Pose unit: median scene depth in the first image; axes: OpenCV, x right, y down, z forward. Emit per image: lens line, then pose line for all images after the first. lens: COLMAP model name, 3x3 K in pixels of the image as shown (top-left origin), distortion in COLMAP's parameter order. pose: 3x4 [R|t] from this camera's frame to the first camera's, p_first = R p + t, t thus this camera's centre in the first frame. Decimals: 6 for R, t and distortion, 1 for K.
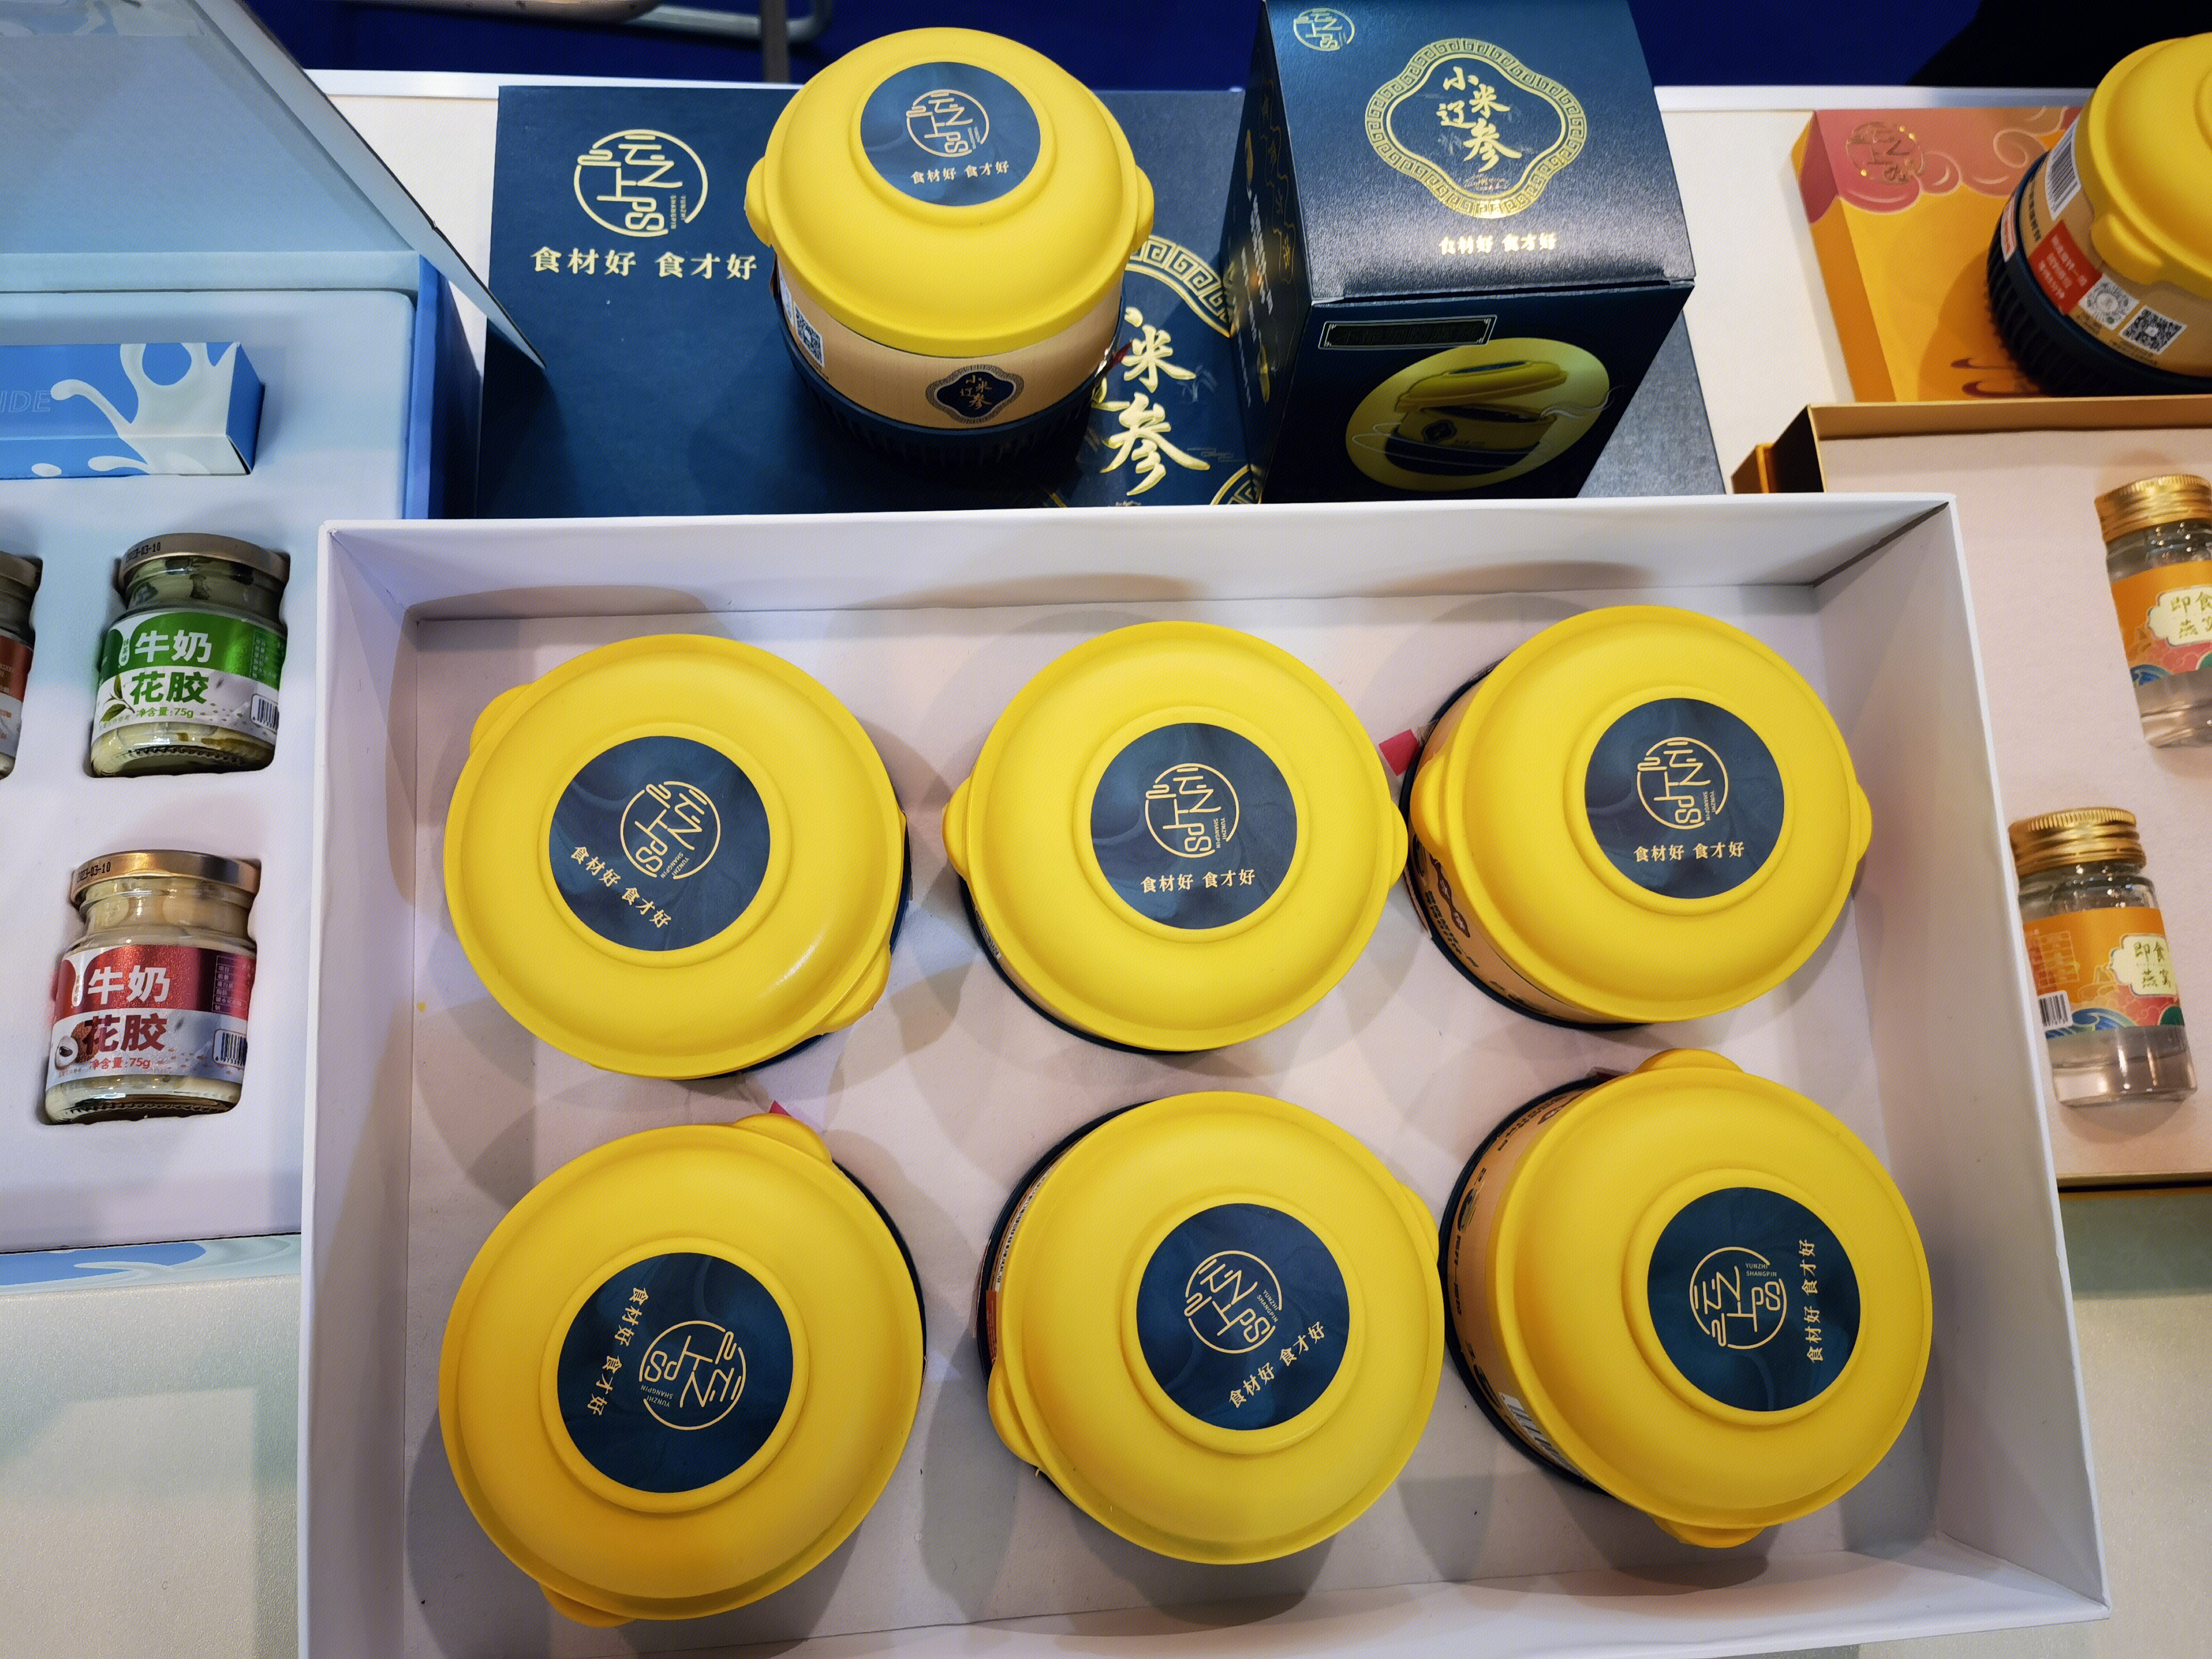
lens RADIAL K [[1724.6, 0, 1105.5], [0, 1724.6, 822.0], [0, 0, 1]] dist [0.050370, 0.008902]
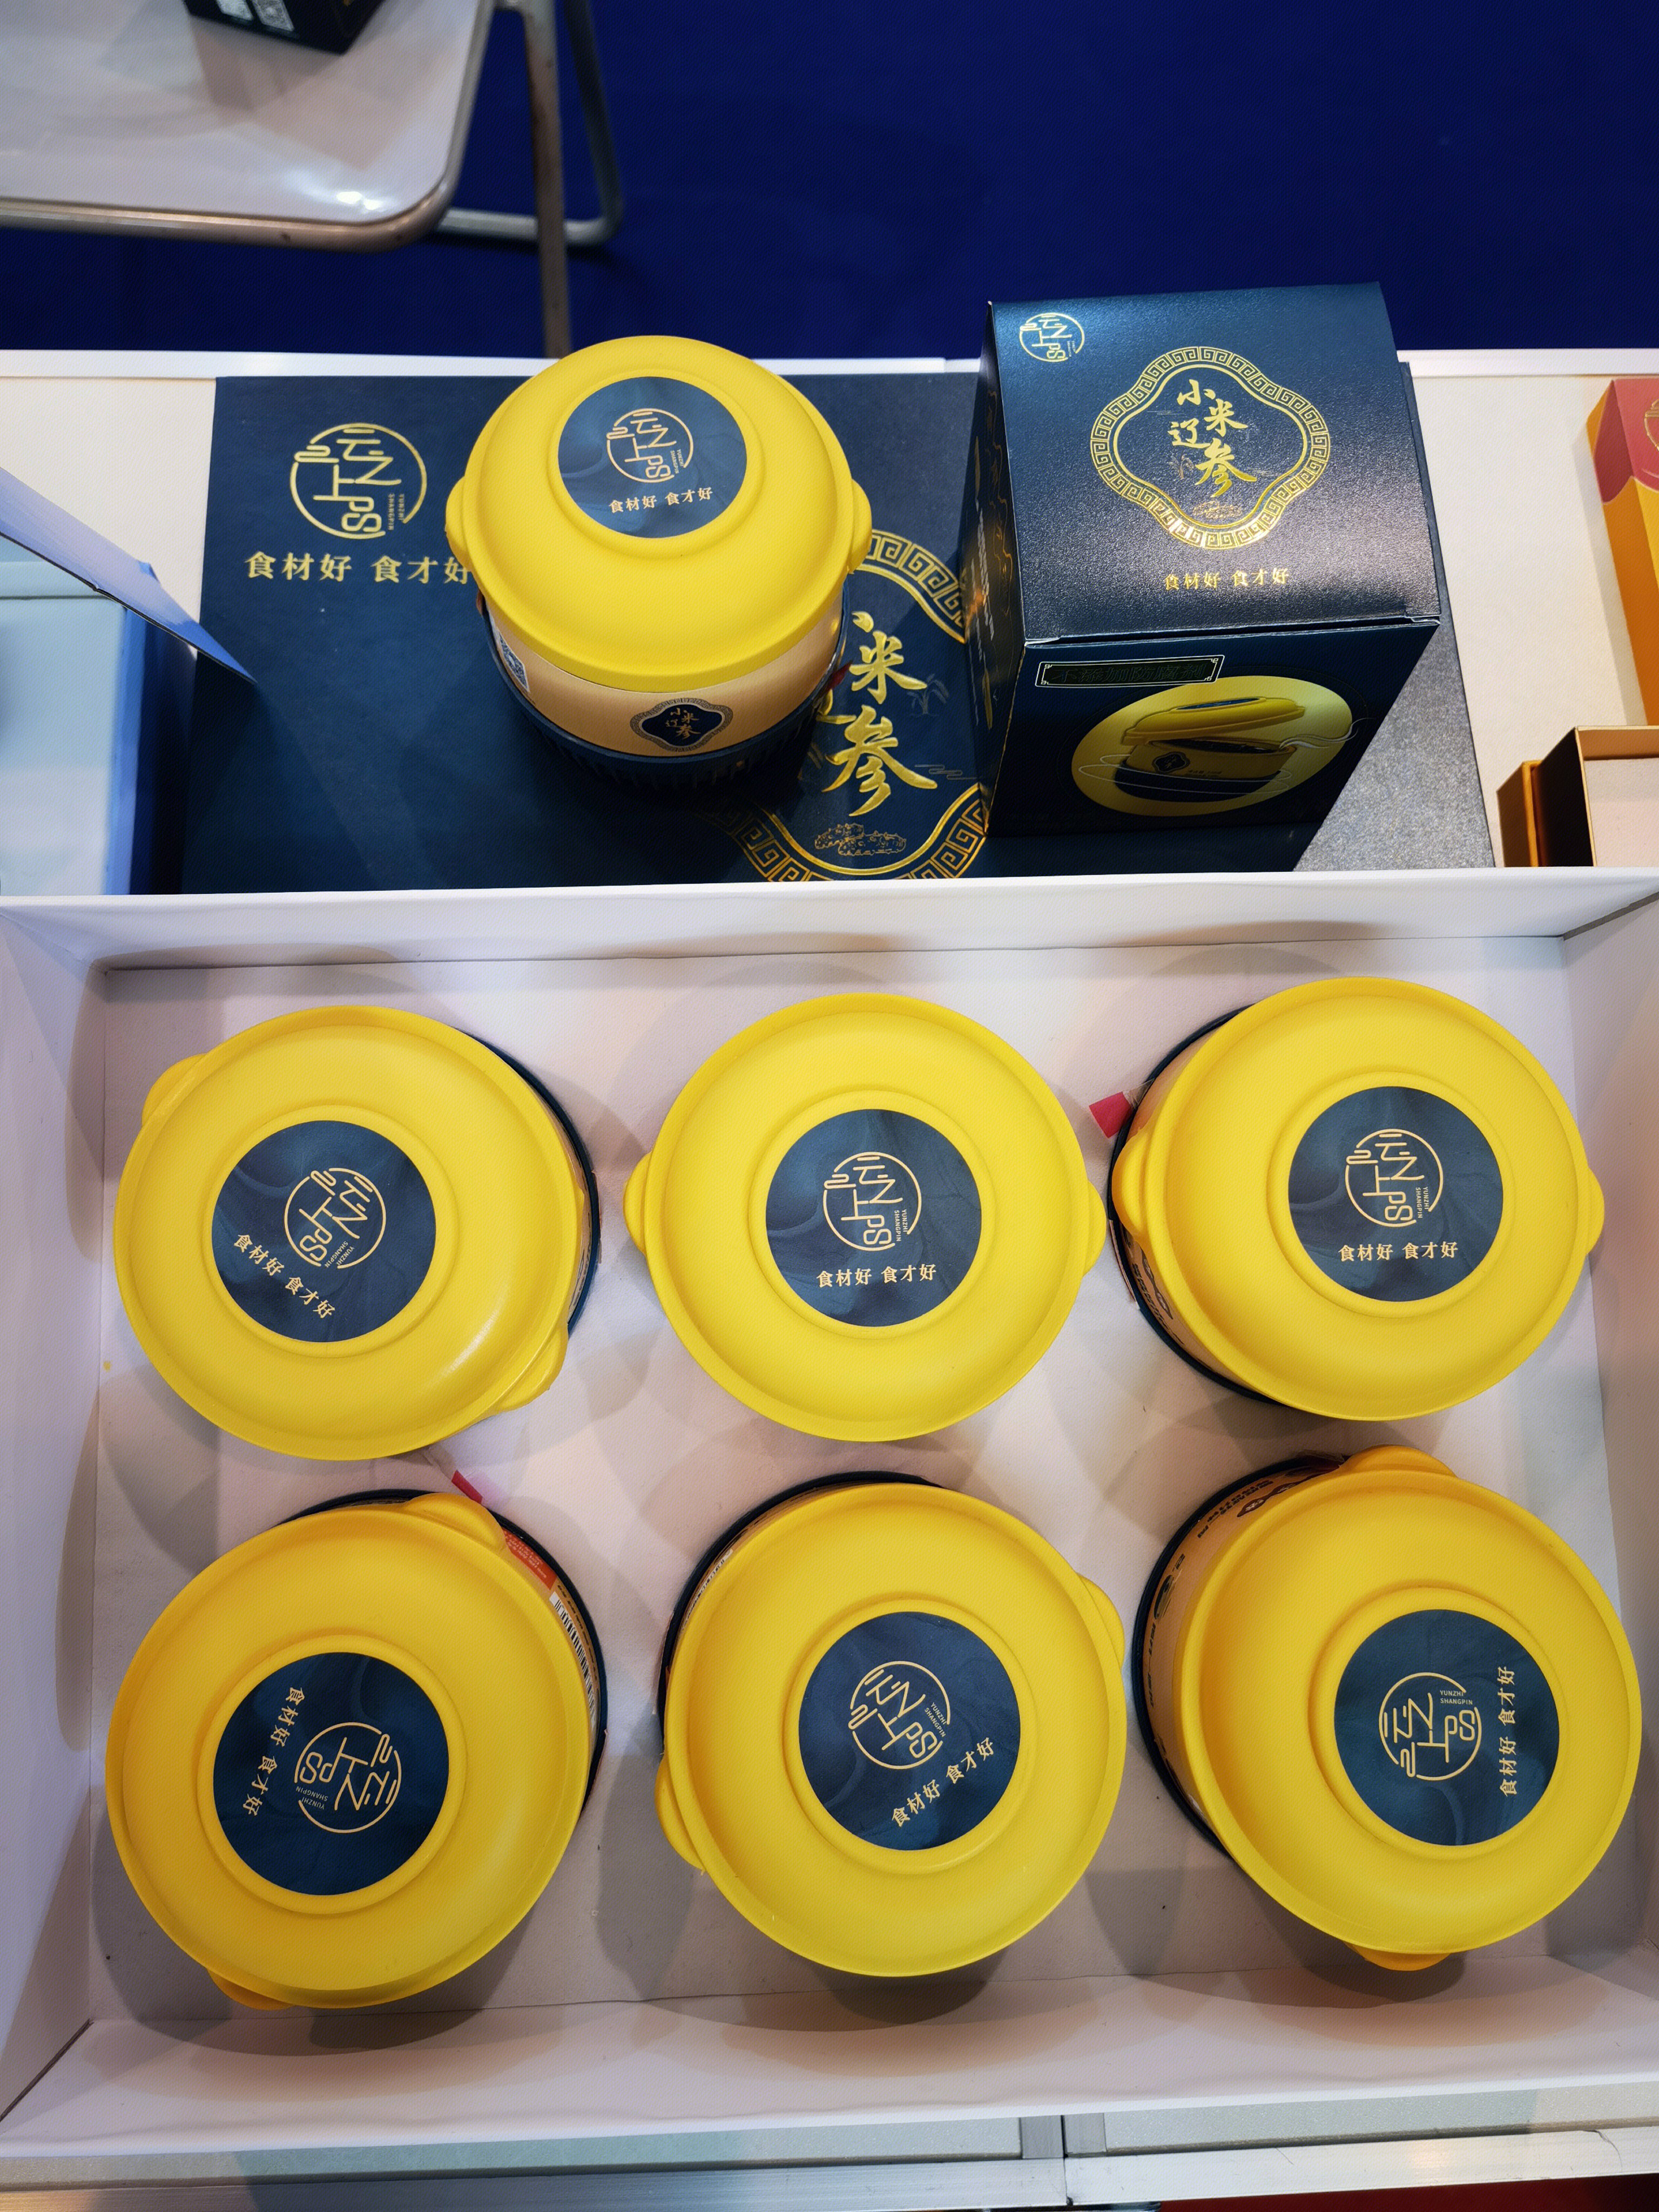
lens RADIAL K [[1724.6, 0, 830.9], [0, 1724.6, 1097.0], [0, 0, 1]] dist [0.050370, 0.008902]
pose [[0.998216, 0.016485, -0.057391, 0.074688], [-0.013106, 0.998186, 0.058759, -0.111285], [0.058256, -0.057902, 0.996621, 0.038736]]
